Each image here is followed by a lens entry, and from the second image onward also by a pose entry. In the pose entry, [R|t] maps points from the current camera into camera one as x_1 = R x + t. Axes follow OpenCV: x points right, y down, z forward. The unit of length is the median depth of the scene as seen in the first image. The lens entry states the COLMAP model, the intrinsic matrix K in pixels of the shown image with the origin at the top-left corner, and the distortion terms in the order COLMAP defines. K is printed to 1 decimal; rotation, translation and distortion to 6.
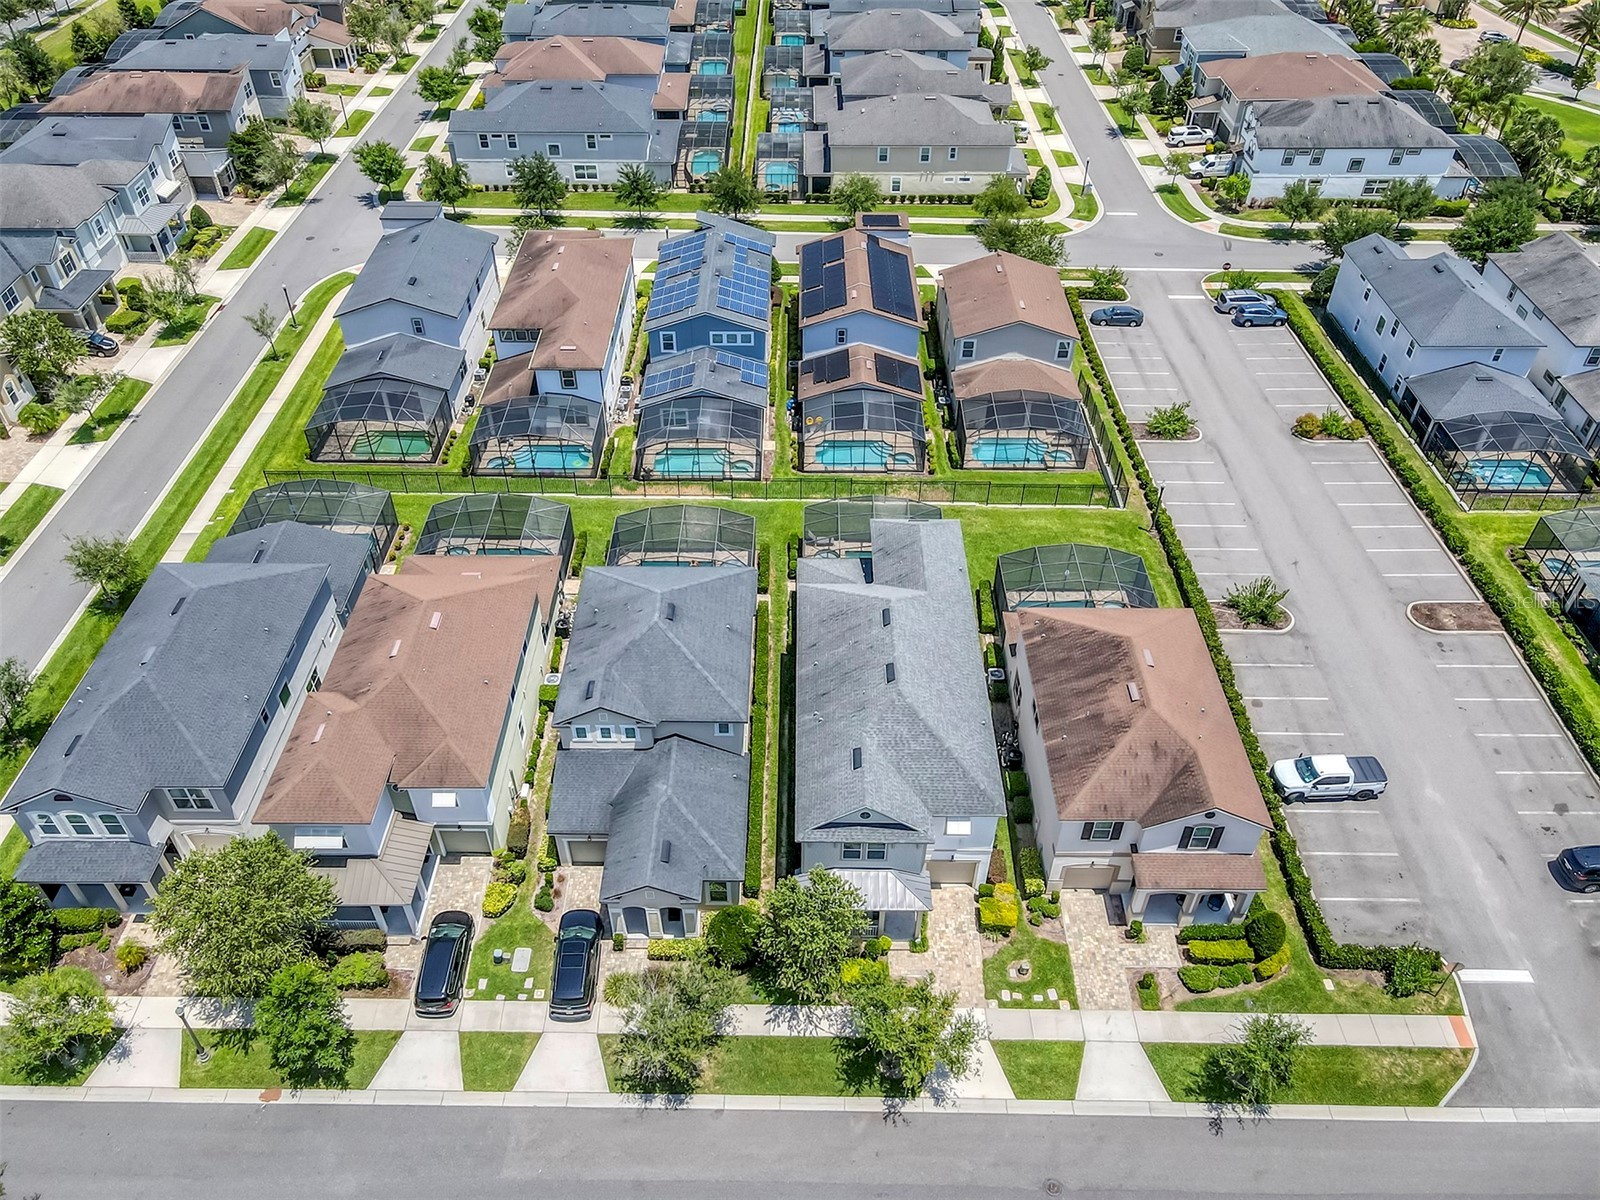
lens RADIAL K [[1168.6, 0, 792.0], [0, 1168.6, 593.7], [0, 0, 1]] dist [0.002016, 0.038859]
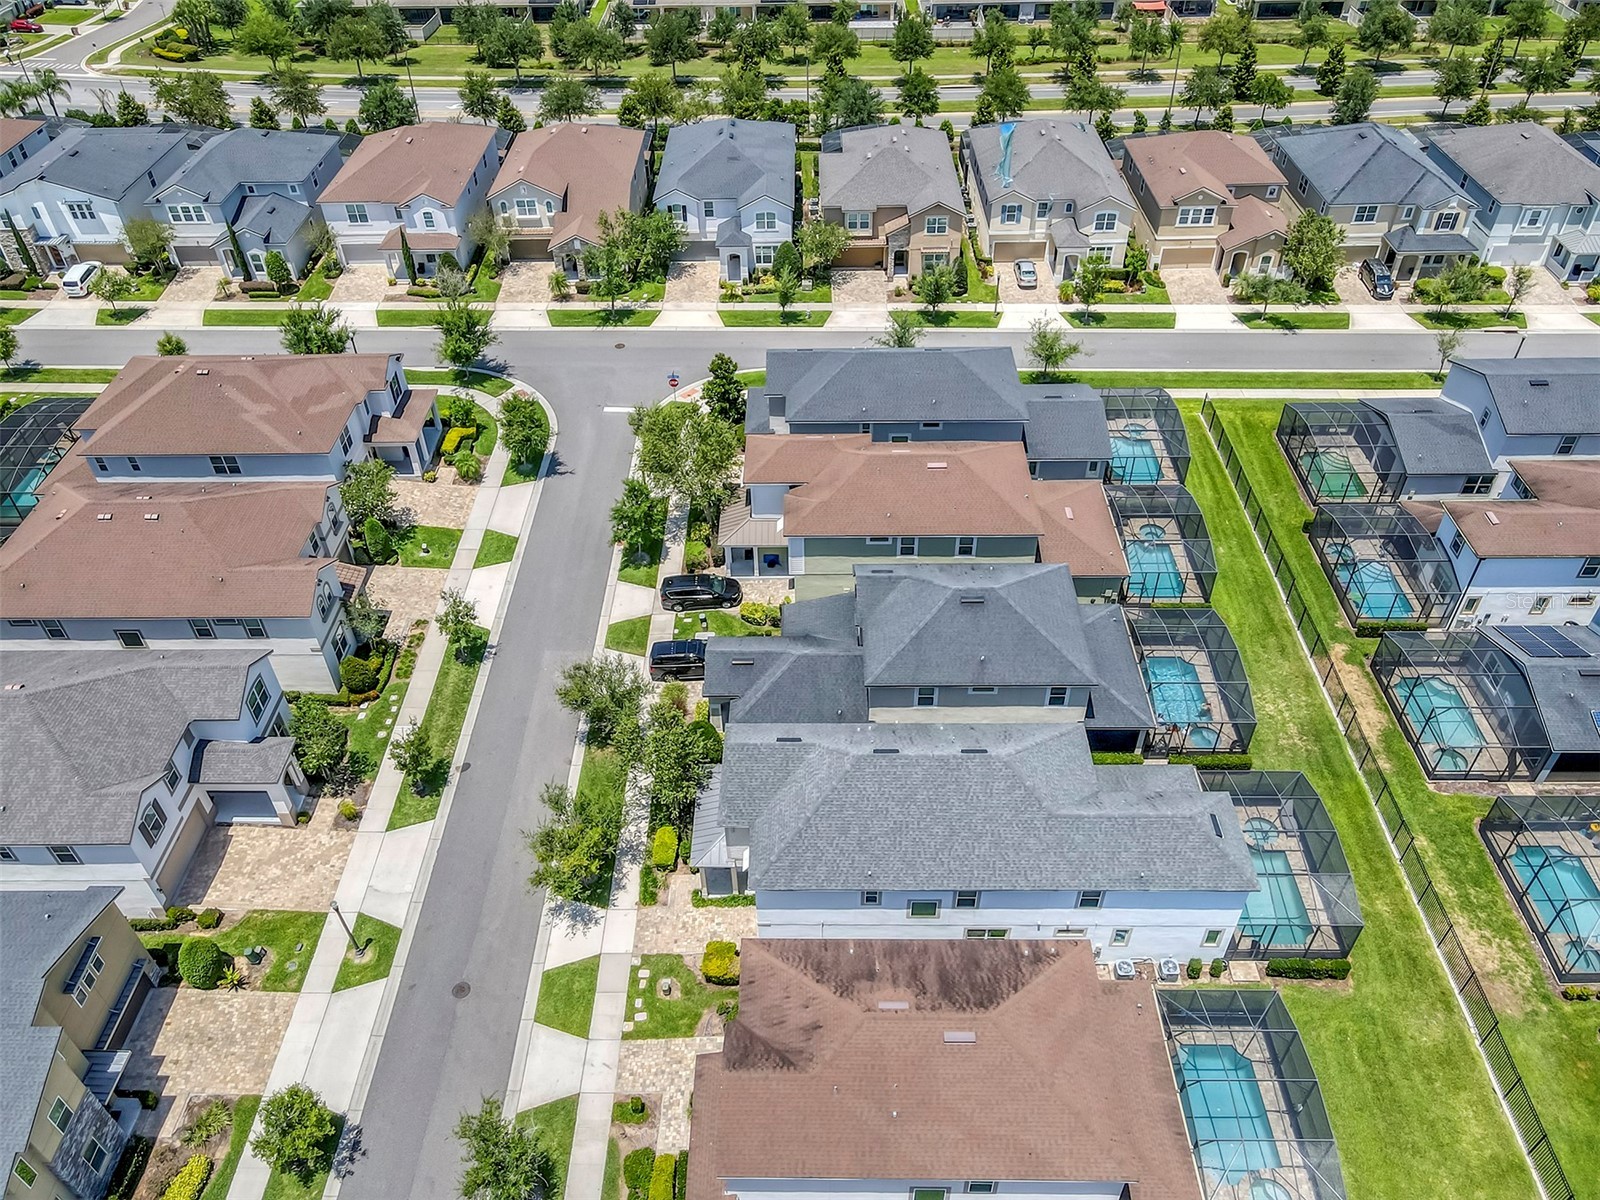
lens RADIAL K [[1171.7, 0, 800.0], [0, 1171.7, 600.0], [0, 0, 1]] dist [0.010339, 0.010872]
pose [[0.000054, 0.661970, -0.749531, 0.491898], [-0.650168, 0.569510, 0.502932, -0.297841], [0.759790, 0.487294, 0.430423, 0.338886]]
